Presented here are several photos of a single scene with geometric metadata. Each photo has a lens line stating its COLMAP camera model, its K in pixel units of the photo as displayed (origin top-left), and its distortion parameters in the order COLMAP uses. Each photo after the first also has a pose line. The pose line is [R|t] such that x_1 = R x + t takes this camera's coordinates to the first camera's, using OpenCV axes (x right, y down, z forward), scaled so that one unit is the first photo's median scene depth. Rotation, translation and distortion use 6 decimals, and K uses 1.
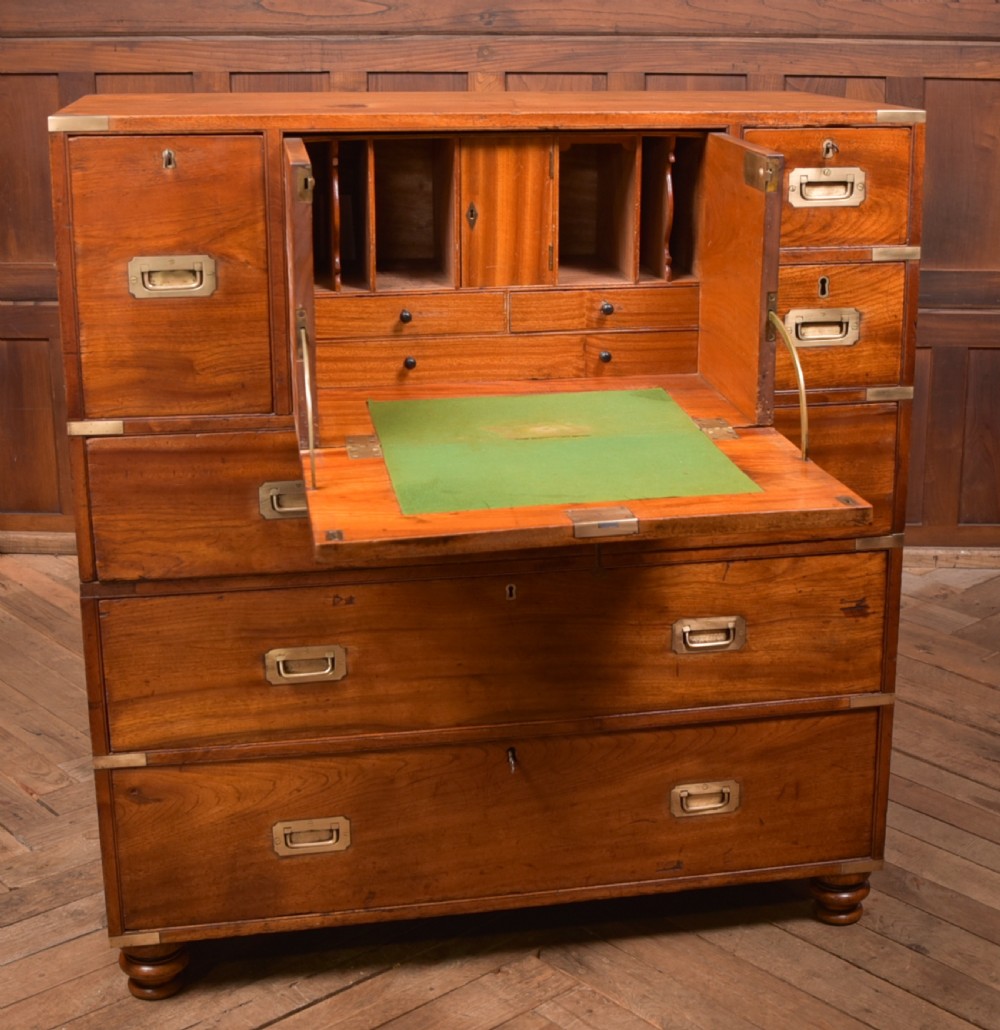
lens RADIAL K [[1717.6, 0, 617.0], [0, 1717.6, 413.2], [0, 0, 1]] dist [-0.105636, 0.000000]
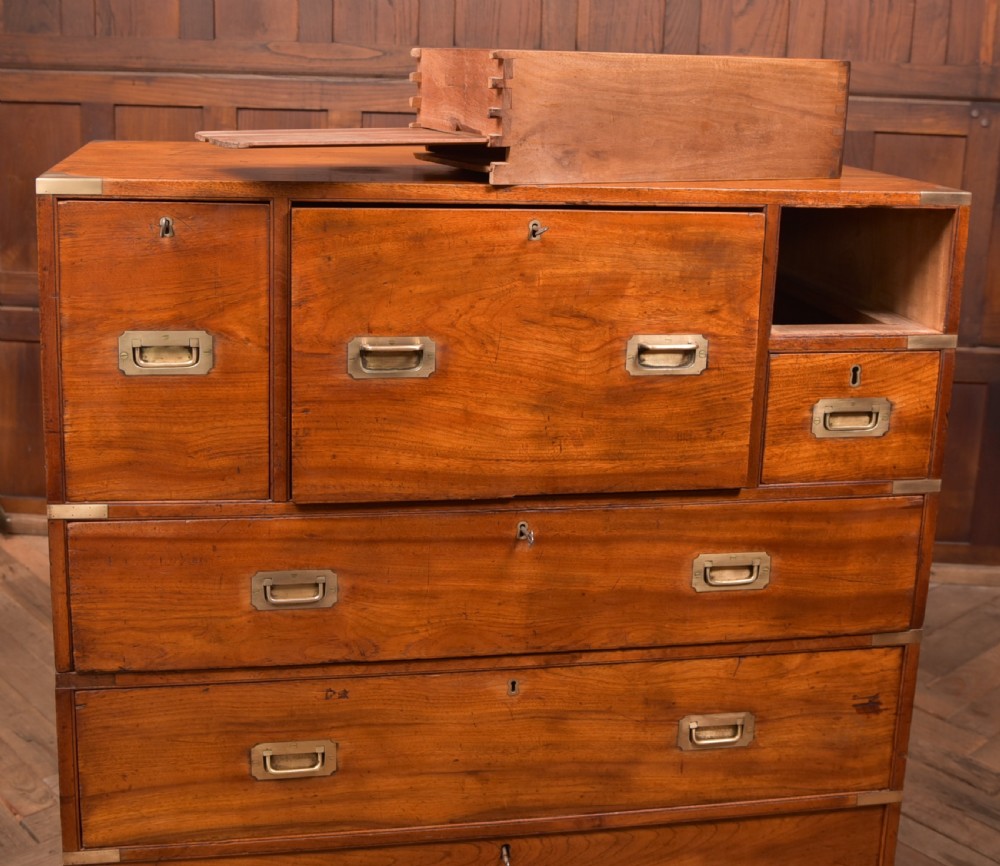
lens RADIAL K [[1342.4, 0, 489.0], [0, 1342.4, 306.9], [0, 0, 1]] dist [-0.071882, 0.000000]
pose [[0.998979, 0.032590, -0.031297, -0.059517], [-0.033803, 0.998666, -0.039042, -0.076293], [0.029983, 0.040060, 0.998747, 0.259684]]
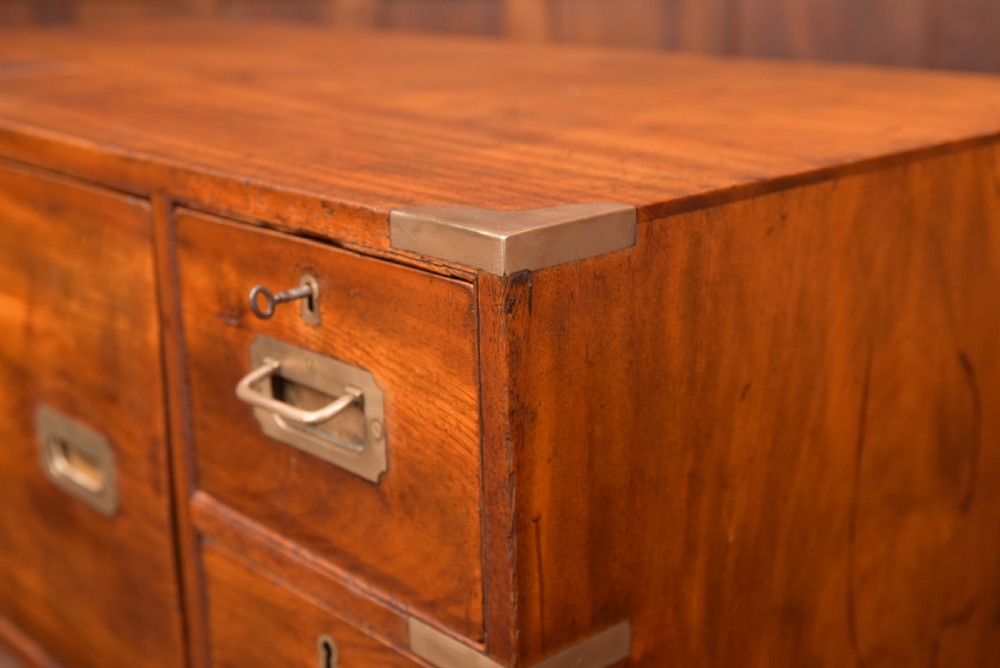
lens RADIAL K [[1422.9, 0, 491.2], [0, 1422.9, 346.3], [0, 0, 1]] dist [0.045132, 0.000000]
pose [[0.481997, 0.237570, -0.843350, 0.379036], [-0.178332, 0.968990, 0.171041, -0.197999], [0.857833, 0.067956, 0.509417, 0.874600]]
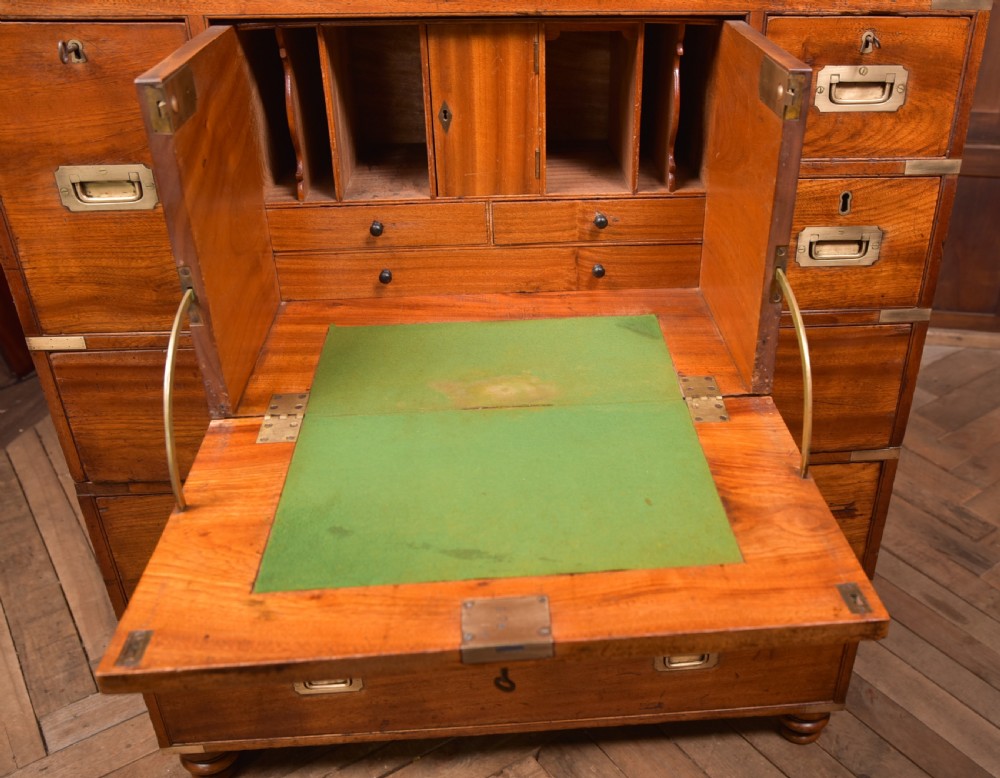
lens RADIAL K [[946.6, 0, 588.1], [0, 946.6, 402.5], [0, 0, 1]] dist [-0.049743, 0.000000]
pose [[0.992257, 0.062396, -0.107387, 0.046764], [-0.030225, 0.959962, 0.278494, -0.106899], [0.120465, -0.273092, 0.954415, 0.488828]]
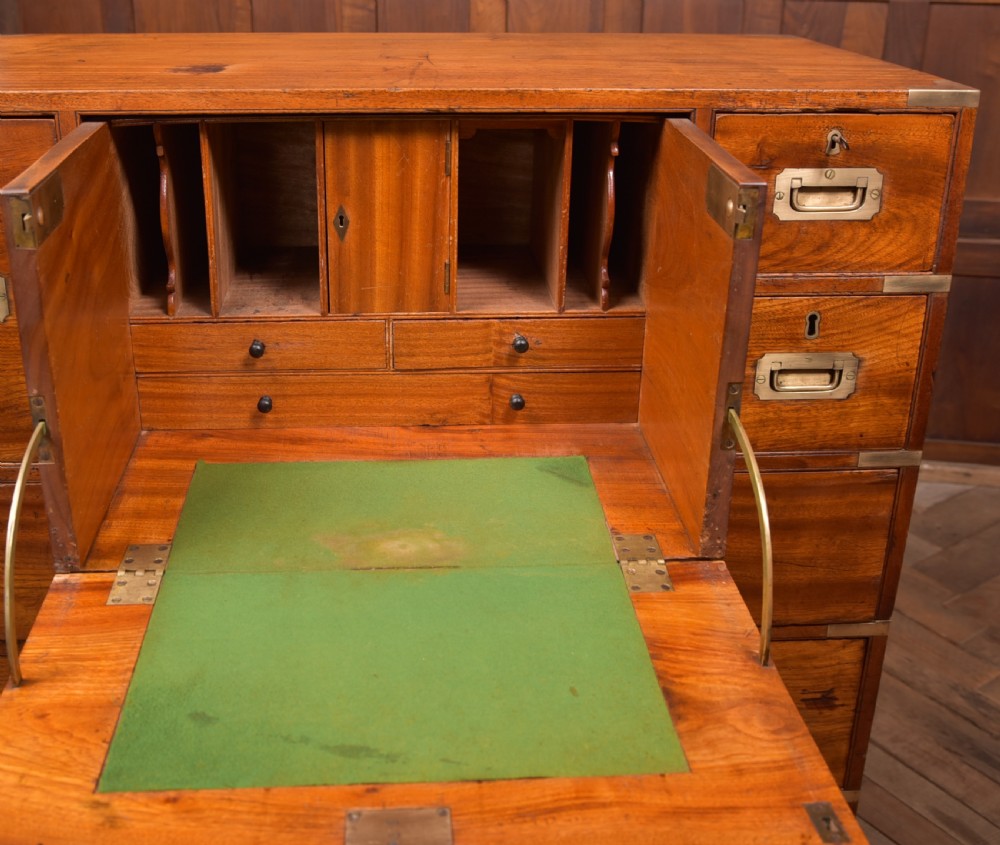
lens RADIAL K [[1175.3, 0, 443.2], [0, 1175.3, 361.4], [0, 0, 1]] dist [-0.058610, 0.000000]
pose [[0.984130, 0.058923, -0.167382, 0.048155], [-0.036664, 0.990426, 0.133086, -0.120630], [0.173621, -0.124837, 0.976868, 0.472822]]
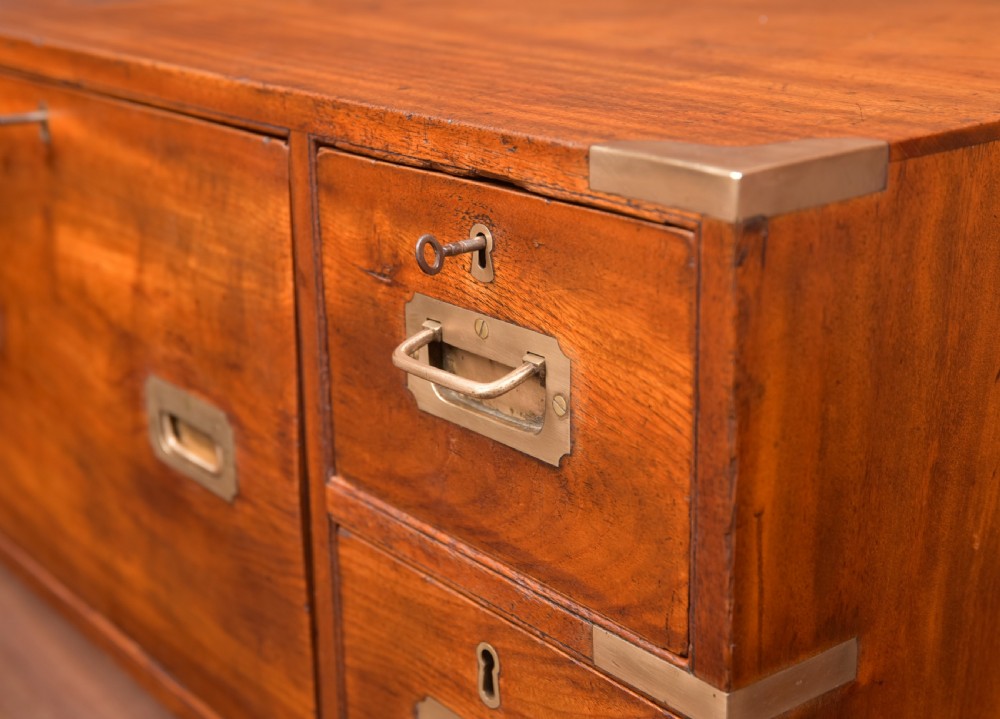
lens RADIAL K [[1588.0, 0, 441.3], [0, 1588.0, 372.1], [0, 0, 1]] dist [0.029777, 0.000000]
pose [[0.400289, 0.267646, -0.876433, 0.360887], [-0.179211, 0.960795, 0.211558, -0.188687], [0.898695, 0.072382, 0.432561, 0.865383]]
